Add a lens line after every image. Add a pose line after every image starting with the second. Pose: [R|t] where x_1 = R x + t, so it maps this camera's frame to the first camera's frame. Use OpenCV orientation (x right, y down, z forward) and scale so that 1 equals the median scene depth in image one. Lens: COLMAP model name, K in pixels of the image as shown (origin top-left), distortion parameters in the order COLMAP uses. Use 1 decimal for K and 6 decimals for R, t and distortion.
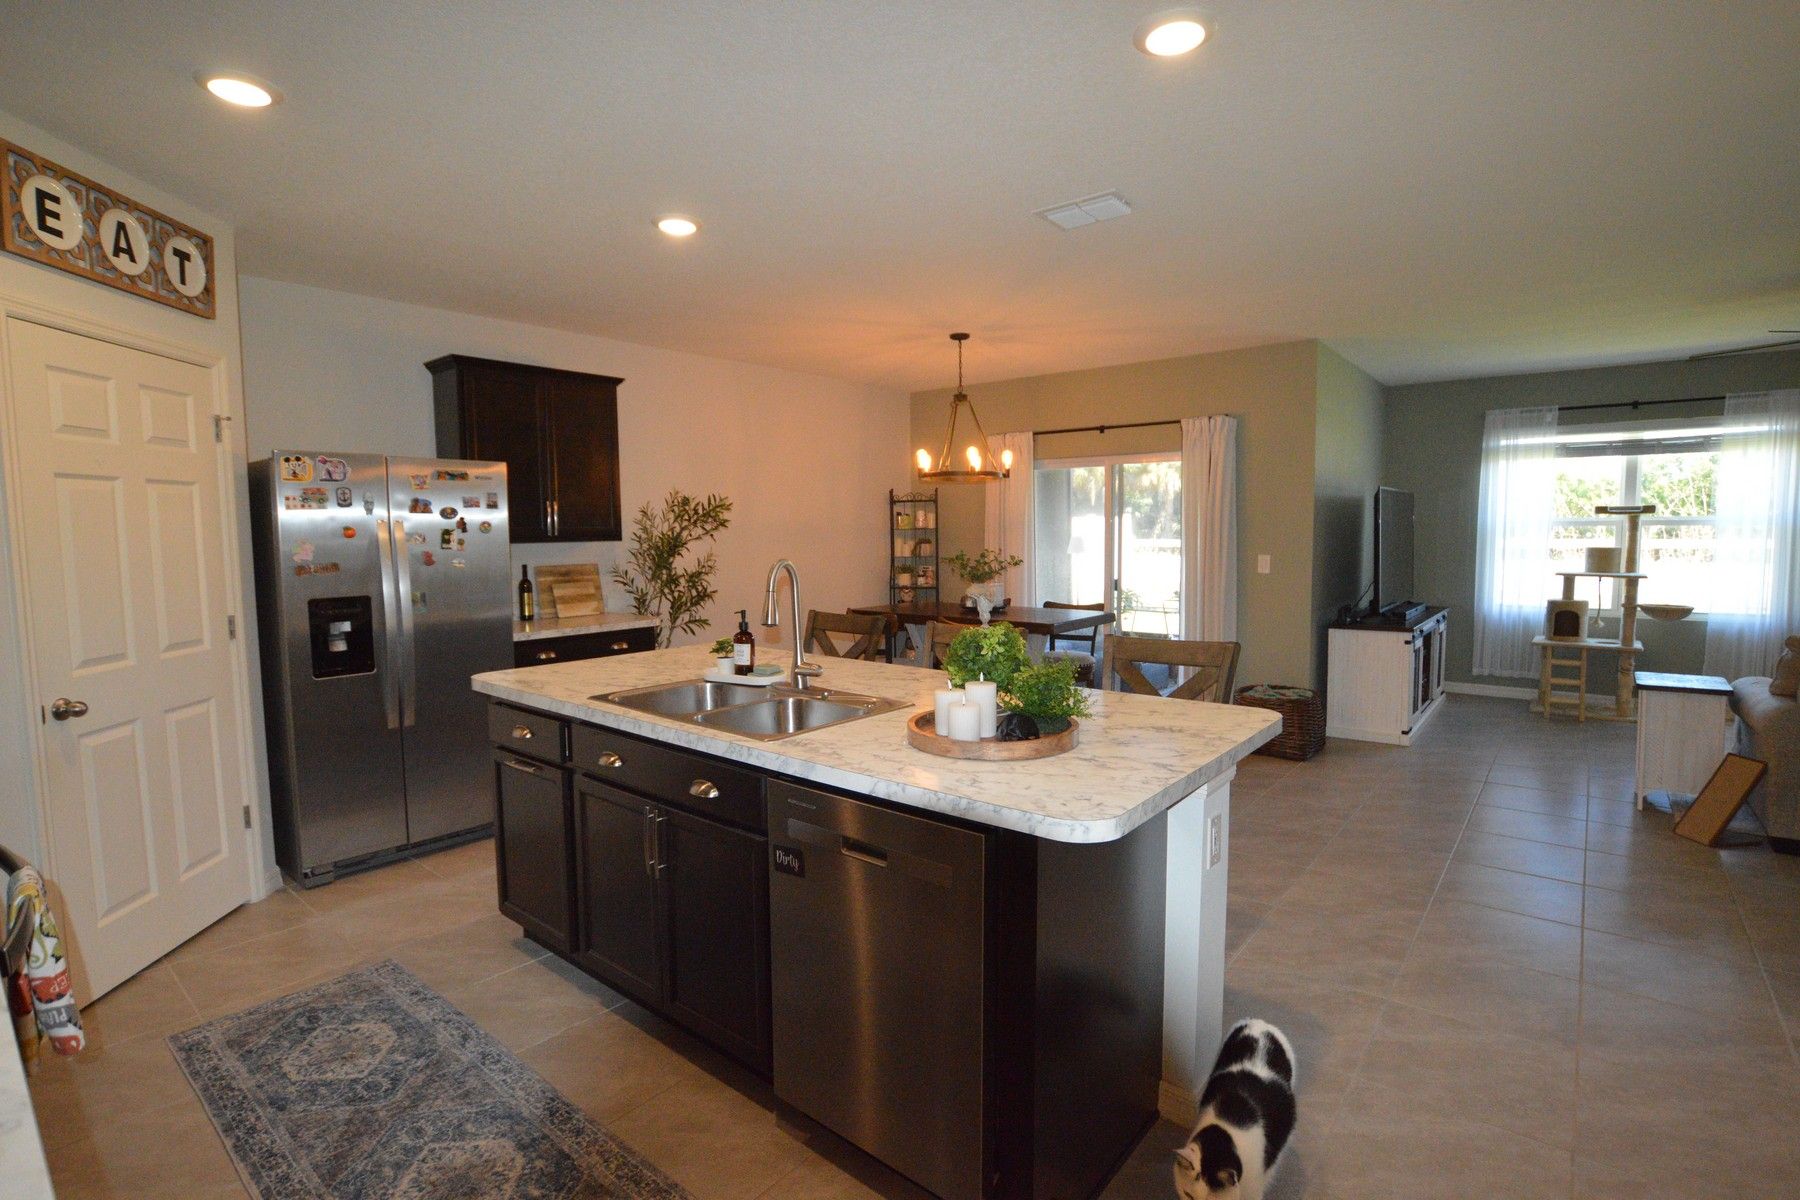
lens RADIAL K [[832.1, 0, 898.4], [0, 832.1, 604.7], [0, 0, 1]] dist [-0.003933, 0.000210]
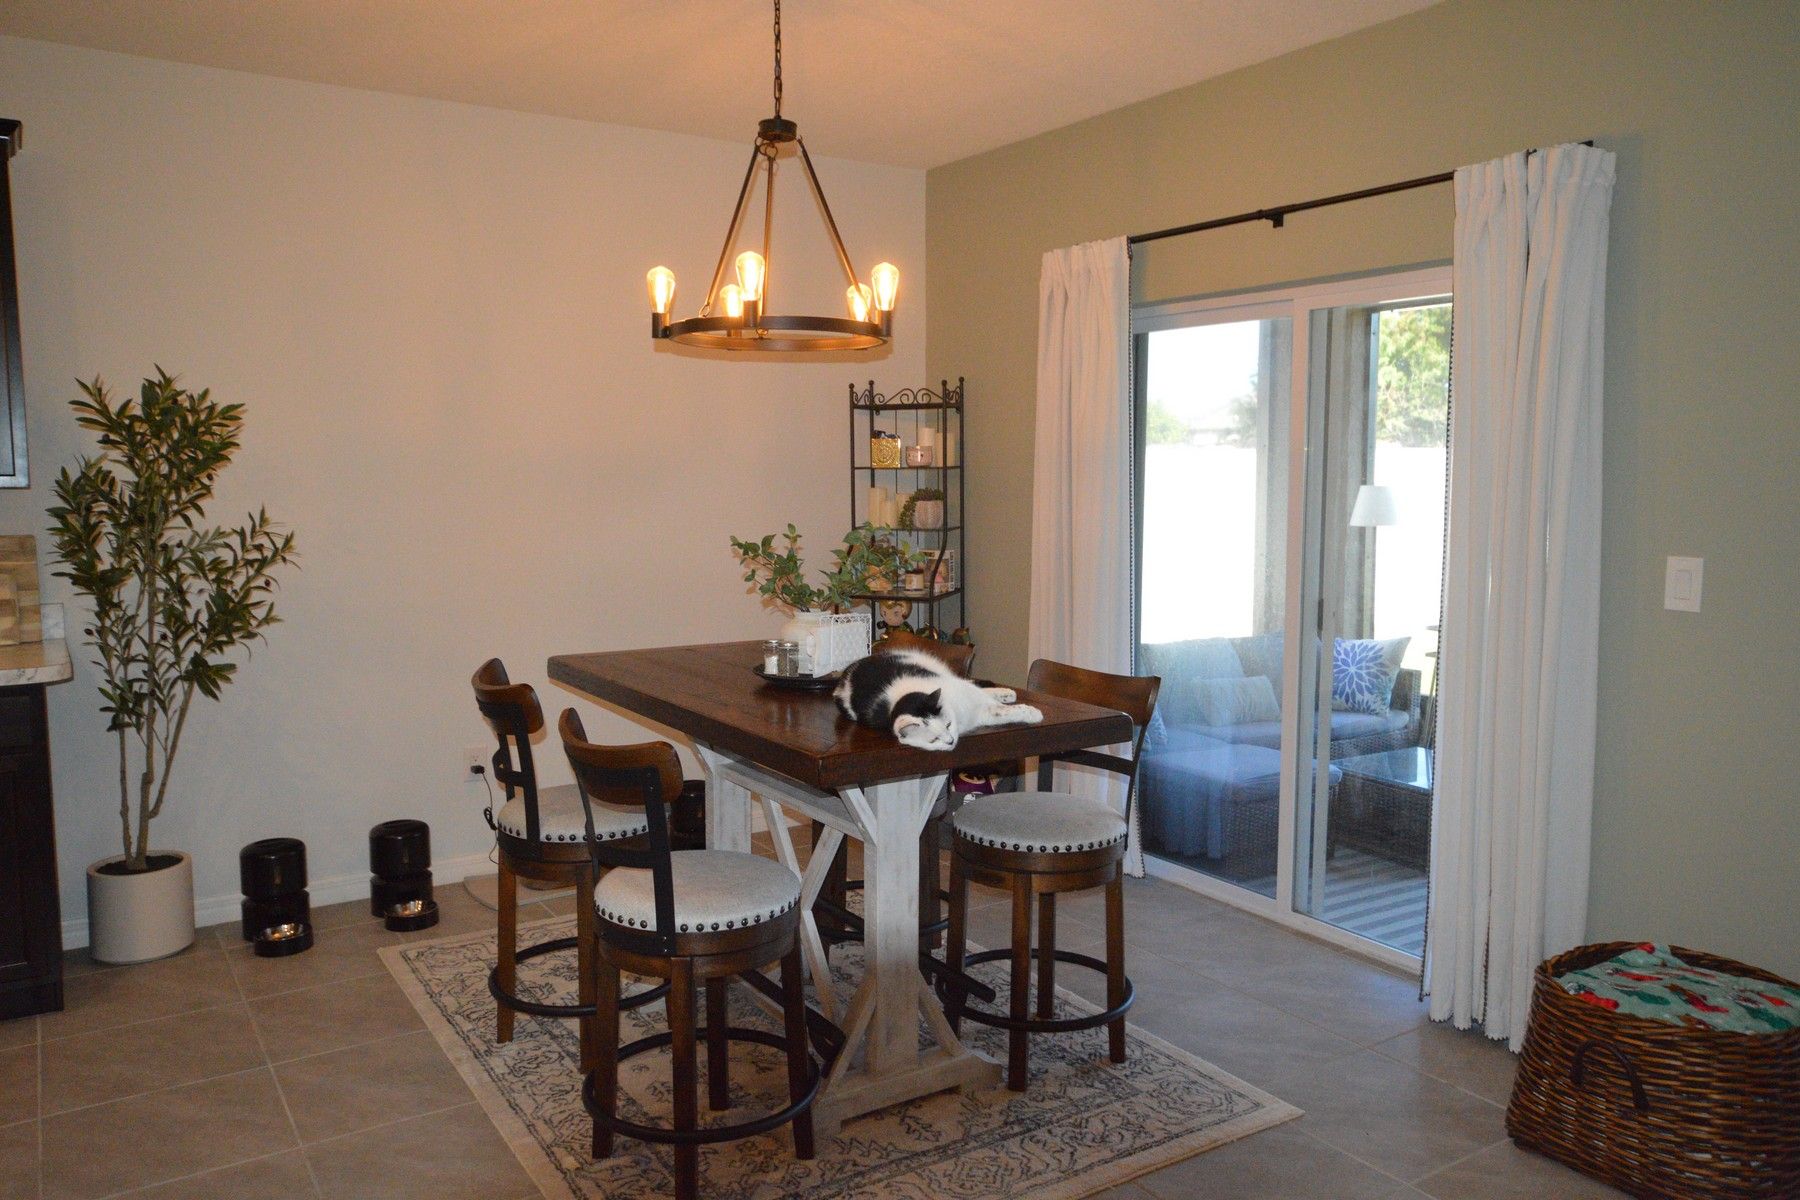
lens RADIAL K [[1333.1, 0, 899.5], [0, 1333.1, 591.4], [0, 0, 1]] dist [-0.007590, 0.007066]
pose [[0.951543, 0.037302, -0.305245, 0.327341], [-0.036825, 0.999295, 0.007325, -0.041128], [0.305304, 0.004270, 0.952246, 0.427975]]
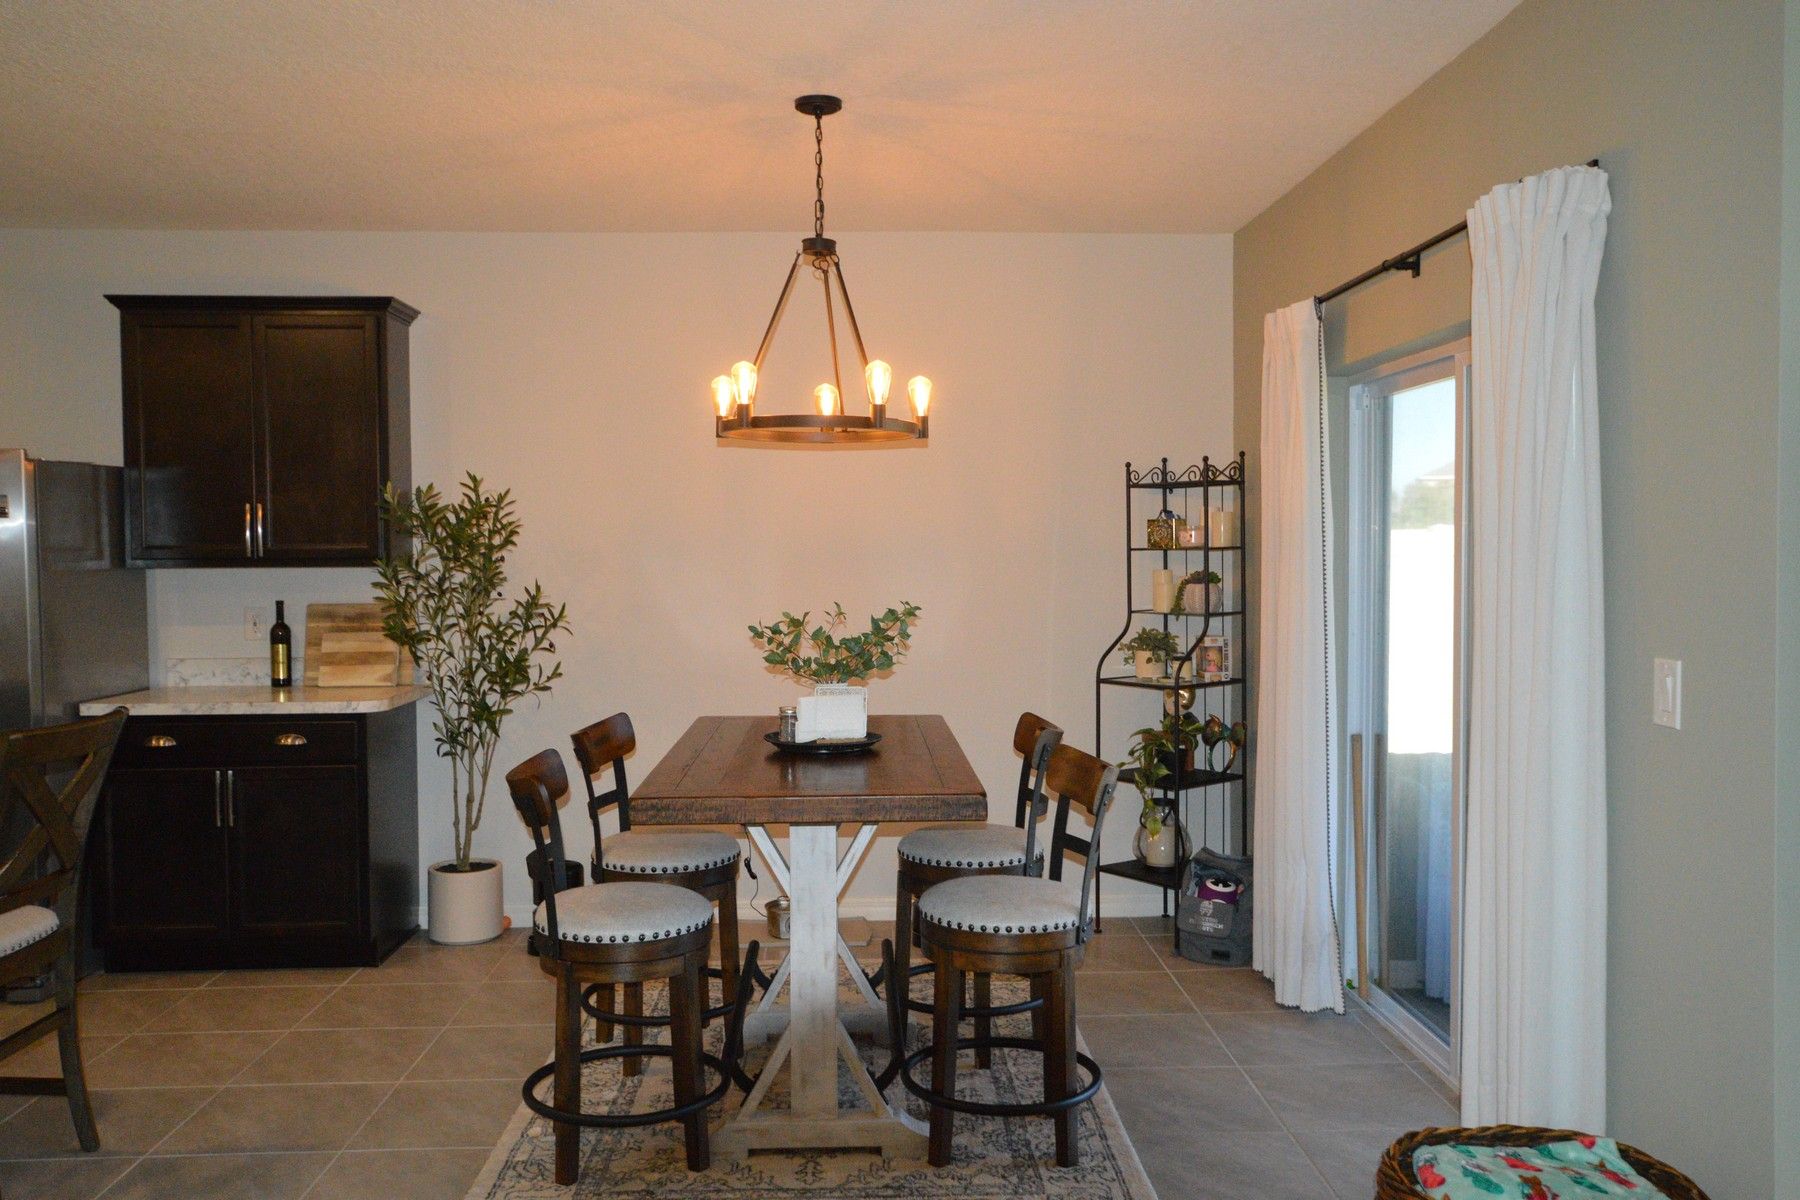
lens RADIAL K [[1480.5, 0, 901.4], [0, 1480.5, 591.4], [0, 0, 1]] dist [-0.001128, -0.006487]
pose [[0.661322, 0.028570, -0.749558, 0.678453], [-0.071614, 0.997115, -0.025178, -0.055701], [0.746676, 0.070329, 0.661460, 0.538062]]
